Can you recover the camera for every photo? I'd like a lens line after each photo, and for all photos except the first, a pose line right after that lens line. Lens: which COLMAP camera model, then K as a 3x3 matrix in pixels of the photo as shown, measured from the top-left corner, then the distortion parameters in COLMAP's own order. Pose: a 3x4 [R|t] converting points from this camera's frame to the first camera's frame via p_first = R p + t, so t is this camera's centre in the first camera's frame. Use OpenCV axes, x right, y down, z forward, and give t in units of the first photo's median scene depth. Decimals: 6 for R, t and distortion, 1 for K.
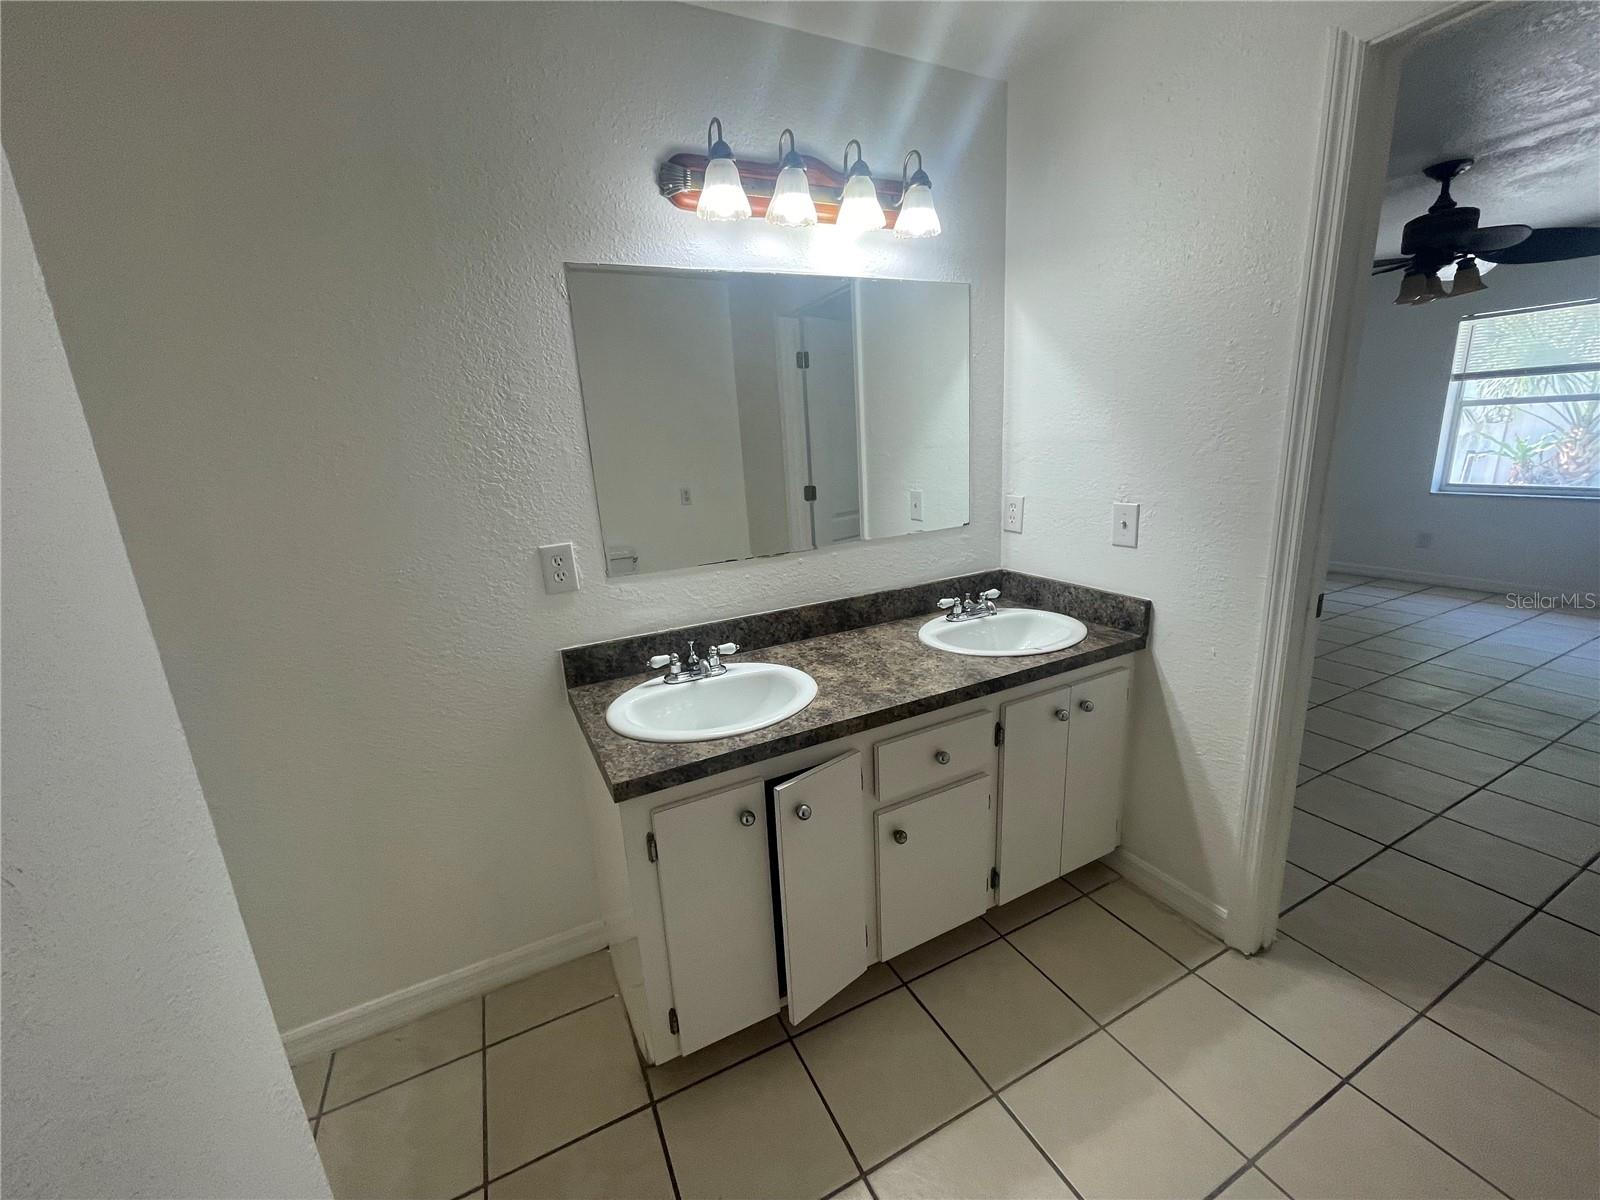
lens RADIAL K [[646.6, 0, 794.8], [0, 646.6, 596.2], [0, 0, 1]] dist [0.008239, -0.003180]
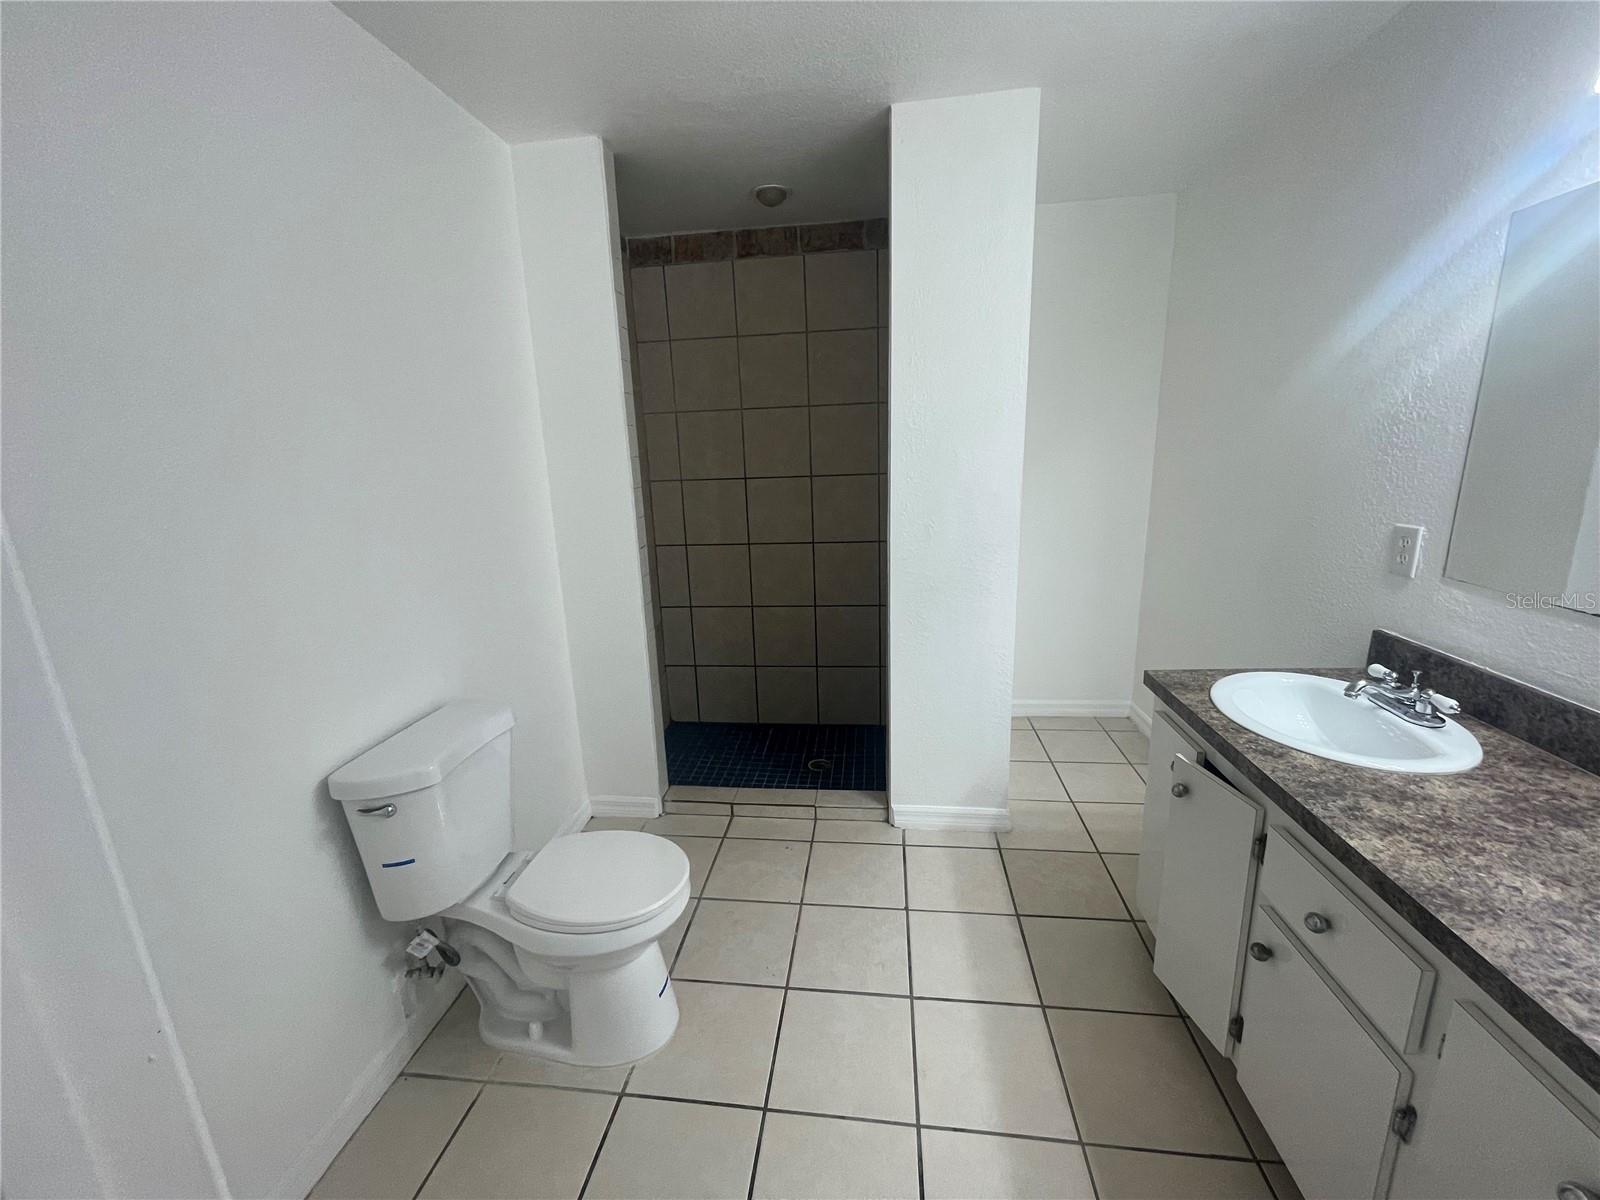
lens RADIAL K [[646.6, 0, 794.8], [0, 646.6, 596.2], [0, 0, 1]] dist [0.008239, -0.003180]
pose [[-0.544830, 0.272281, -0.793110, 0.925768], [-0.129231, 0.907252, 0.400242, -0.252007], [0.828529, 0.320558, -0.459111, 0.709073]]
